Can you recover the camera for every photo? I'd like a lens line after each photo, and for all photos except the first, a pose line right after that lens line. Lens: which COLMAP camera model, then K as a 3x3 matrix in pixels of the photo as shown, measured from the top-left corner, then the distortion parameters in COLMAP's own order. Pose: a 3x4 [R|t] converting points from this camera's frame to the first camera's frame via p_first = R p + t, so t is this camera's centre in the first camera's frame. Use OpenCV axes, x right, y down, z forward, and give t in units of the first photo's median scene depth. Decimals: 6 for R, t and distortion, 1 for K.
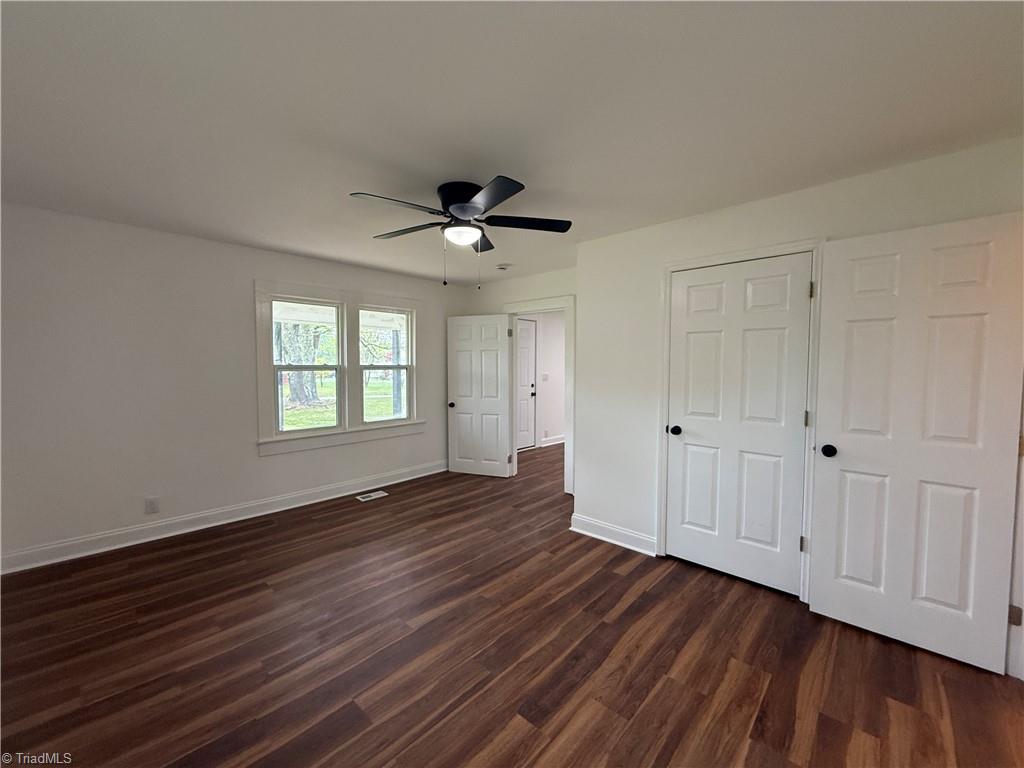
lens RADIAL K [[407.6, 0, 508.7], [0, 407.6, 383.5], [0, 0, 1]] dist [-0.000096, -0.000362]
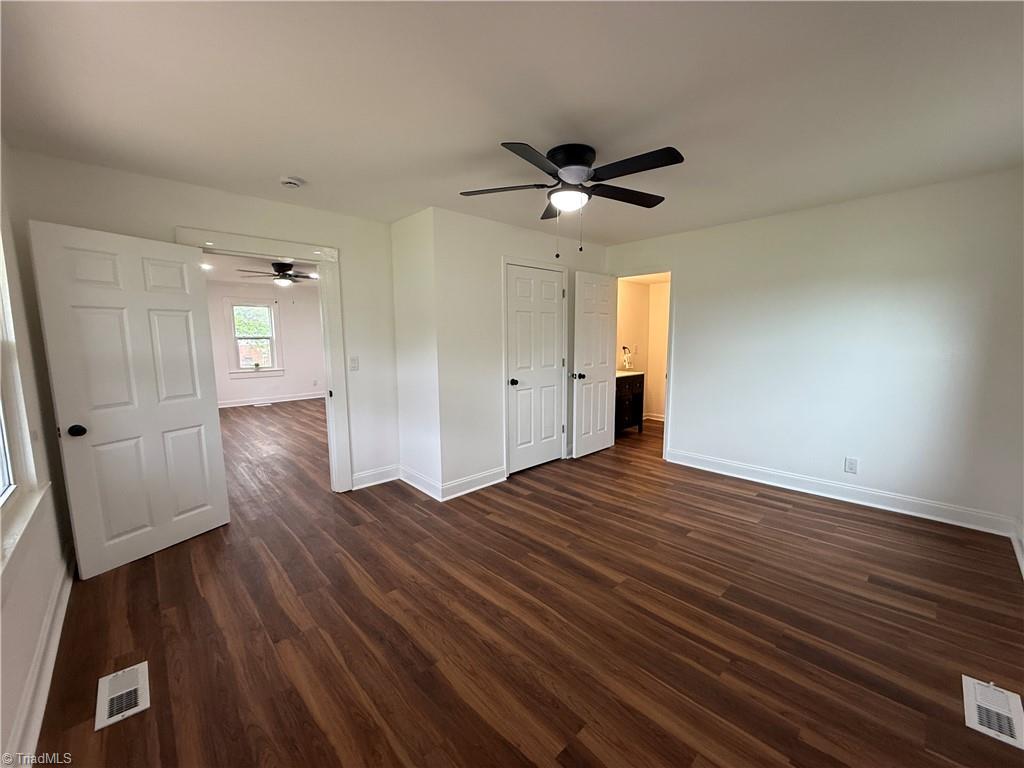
lens RADIAL K [[407.6, 0, 508.1], [0, 407.6, 387.0], [0, 0, 1]] dist [-0.000096, -0.000362]
pose [[0.079146, -0.128892, 0.988495, -0.940397], [0.054090, 0.990700, 0.124849, -0.041355], [-0.995395, 0.043586, 0.085382, 0.890314]]
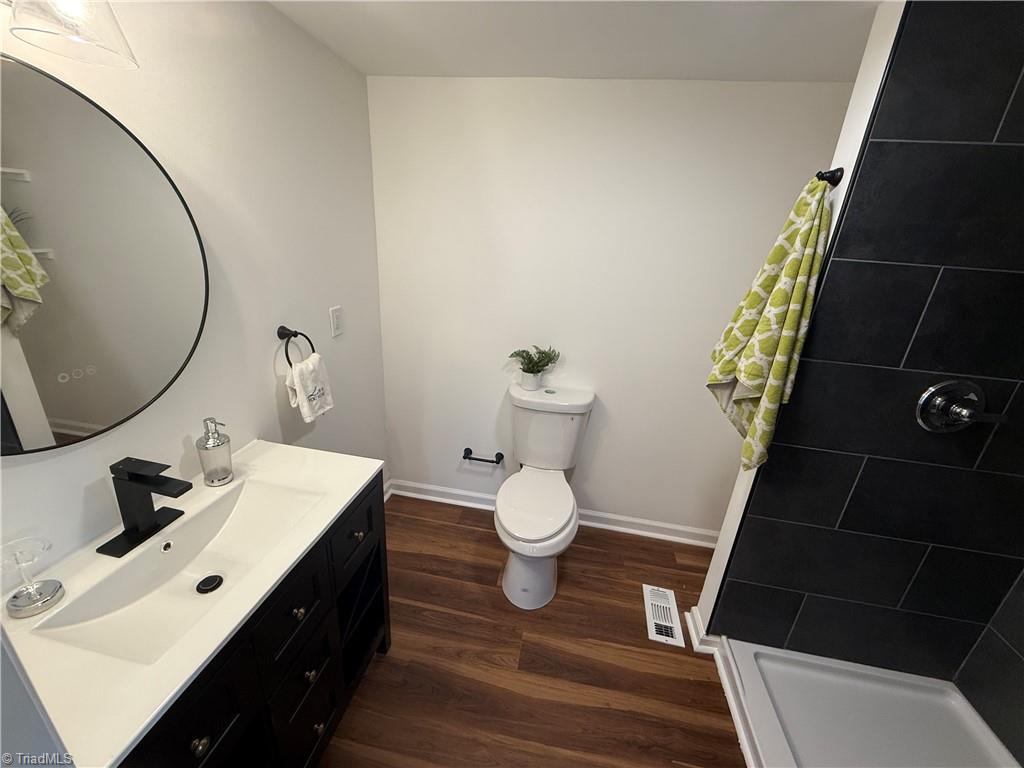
lens RADIAL K [[407.6, 0, 508.9], [0, 407.6, 381.3], [0, 0, 1]] dist [-0.000096, -0.000362]
pose [[-0.543252, -0.332861, 0.770766, 0.648963], [-0.033775, 0.925970, 0.376082, -0.090785], [-0.838890, 0.178275, -0.514278, 0.503389]]
